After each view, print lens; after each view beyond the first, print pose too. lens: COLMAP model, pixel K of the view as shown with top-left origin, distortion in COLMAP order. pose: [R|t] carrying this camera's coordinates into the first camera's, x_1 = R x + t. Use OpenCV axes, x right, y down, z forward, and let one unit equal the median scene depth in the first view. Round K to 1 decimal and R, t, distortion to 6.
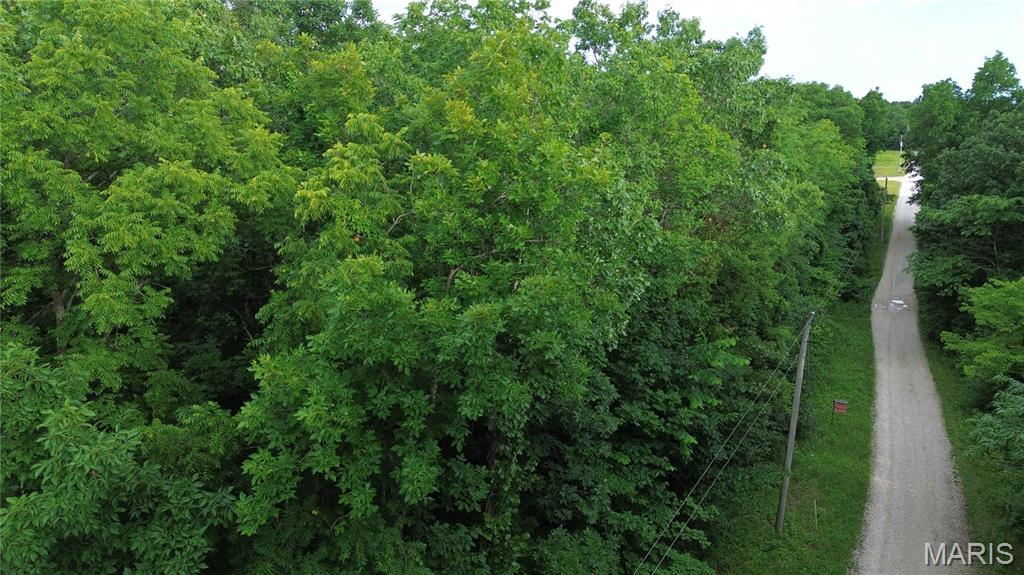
lens RADIAL K [[719.4, 0, 506.7], [0, 719.4, 281.7], [0, 0, 1]] dist [0.066895, -0.058528]
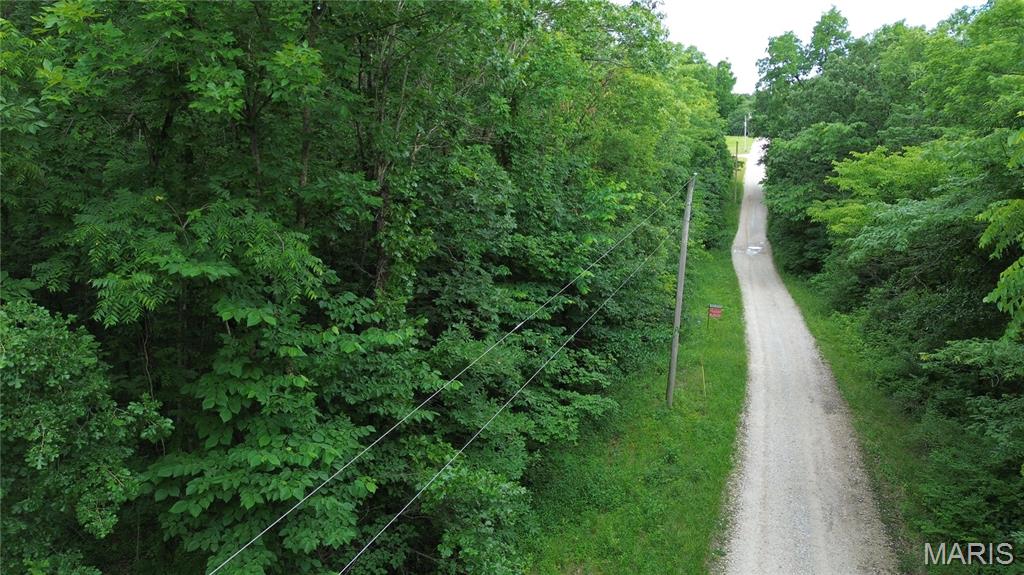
lens RADIAL K [[719.4, 0, 512.4], [0, 719.4, 287.9], [0, 0, 1]] dist [0.066895, -0.058528]
pose [[0.982122, -0.037934, 0.184381, -0.007942], [0.038941, 0.999240, -0.001845, 0.101153], [-0.184171, 0.008992, 0.982853, 0.038256]]
